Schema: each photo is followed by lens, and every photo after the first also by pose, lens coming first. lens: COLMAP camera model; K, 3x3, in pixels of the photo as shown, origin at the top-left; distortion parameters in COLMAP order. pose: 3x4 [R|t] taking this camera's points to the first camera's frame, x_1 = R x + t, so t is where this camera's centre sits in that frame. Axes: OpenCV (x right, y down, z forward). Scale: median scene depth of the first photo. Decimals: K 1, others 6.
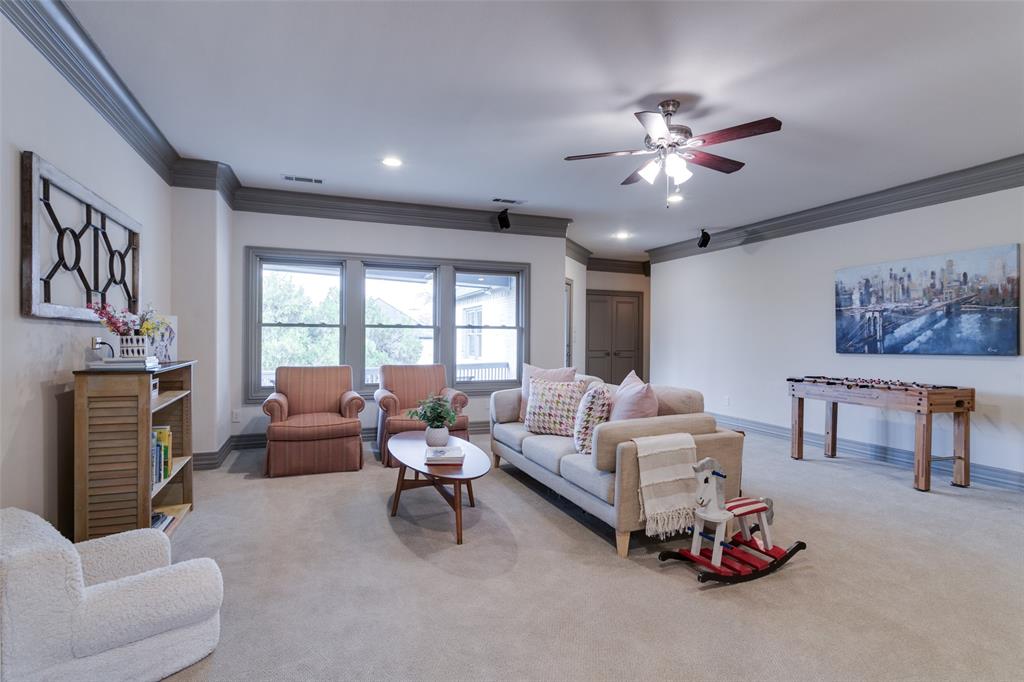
lens RADIAL K [[528.5, 0, 509.4], [0, 528.5, 340.5], [0, 0, 1]] dist [0.020601, -0.004986]
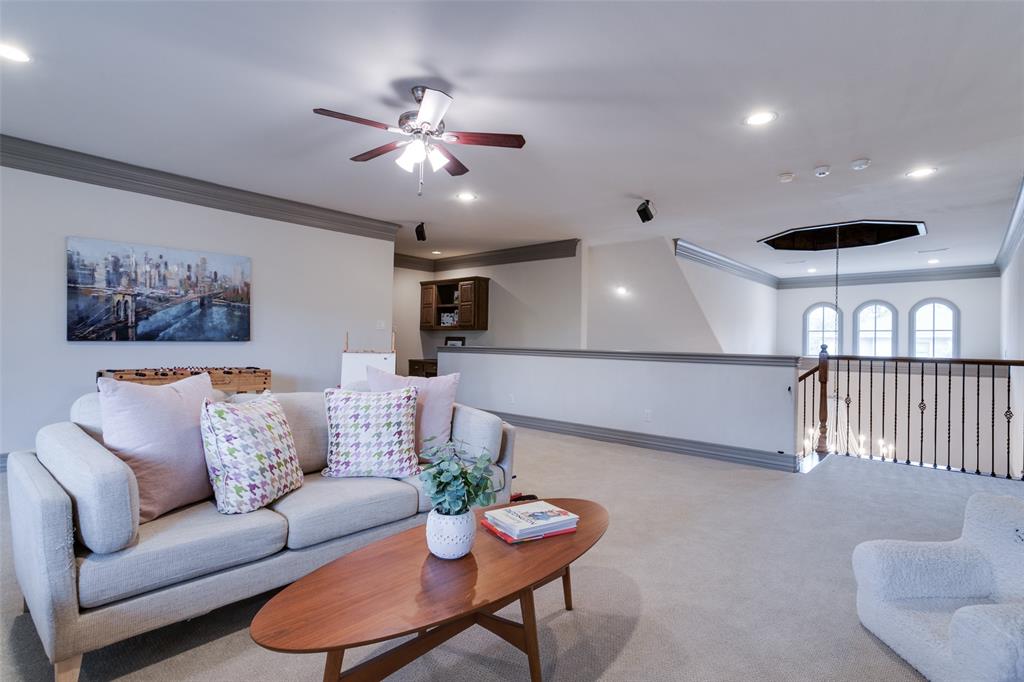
lens RADIAL K [[528.5, 0, 506.7], [0, 528.5, 344.2], [0, 0, 1]] dist [0.020601, -0.004986]
pose [[-0.462877, -0.011158, 0.886352, -0.446519], [-0.016286, 0.999859, 0.004082, 0.016773], [-0.886273, -0.012546, -0.462994, 0.885792]]
